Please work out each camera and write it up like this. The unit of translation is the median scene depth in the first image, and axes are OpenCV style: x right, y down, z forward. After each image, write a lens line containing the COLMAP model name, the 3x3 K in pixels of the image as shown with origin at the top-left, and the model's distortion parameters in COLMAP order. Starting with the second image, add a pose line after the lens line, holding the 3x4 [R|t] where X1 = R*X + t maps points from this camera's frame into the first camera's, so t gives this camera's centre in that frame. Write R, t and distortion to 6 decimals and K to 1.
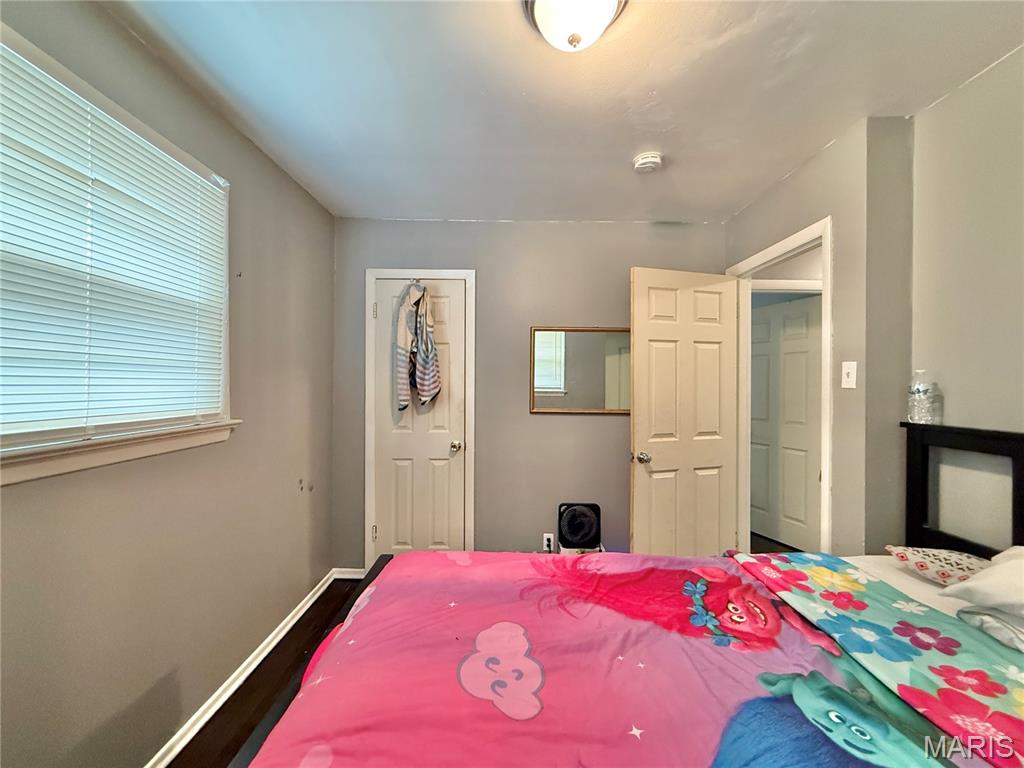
lens RADIAL K [[408.3, 0, 510.9], [0, 408.3, 384.7], [0, 0, 1]] dist [0.005848, -0.001256]
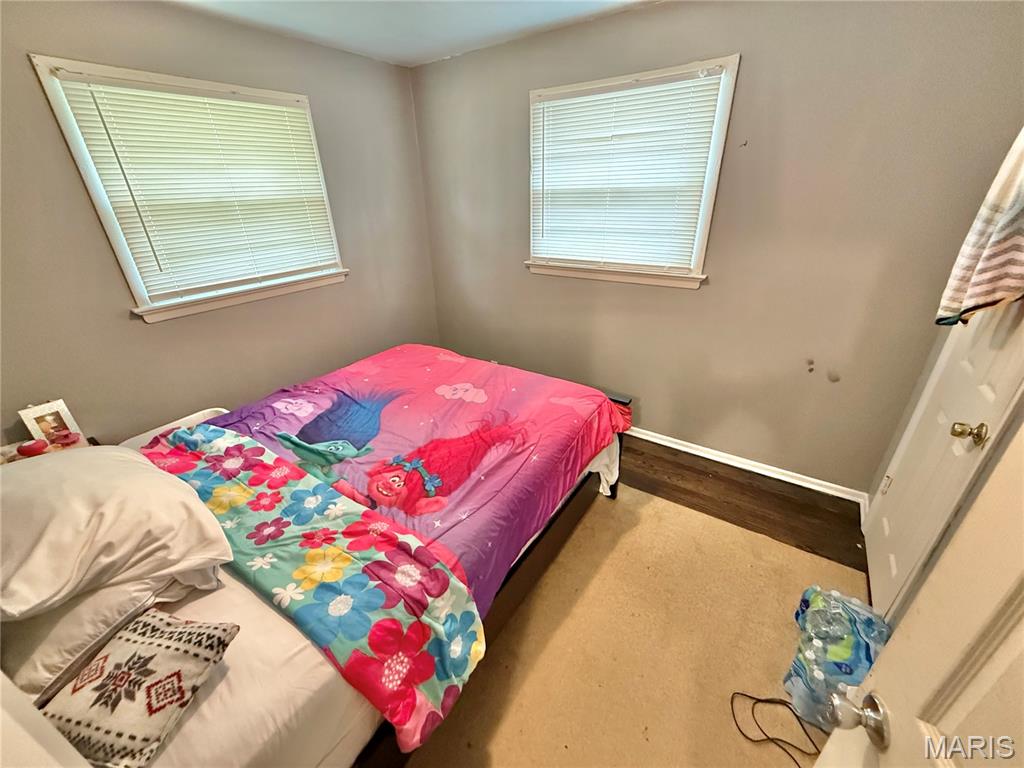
lens RADIAL K [[408.3, 0, 511.1], [0, 408.3, 381.3], [0, 0, 1]] dist [0.005848, -0.001256]
pose [[-0.569459, 0.367697, -0.735197, 1.265539], [0.015714, 0.899085, 0.437491, -0.317255], [0.821869, 0.237580, -0.517771, 2.027928]]
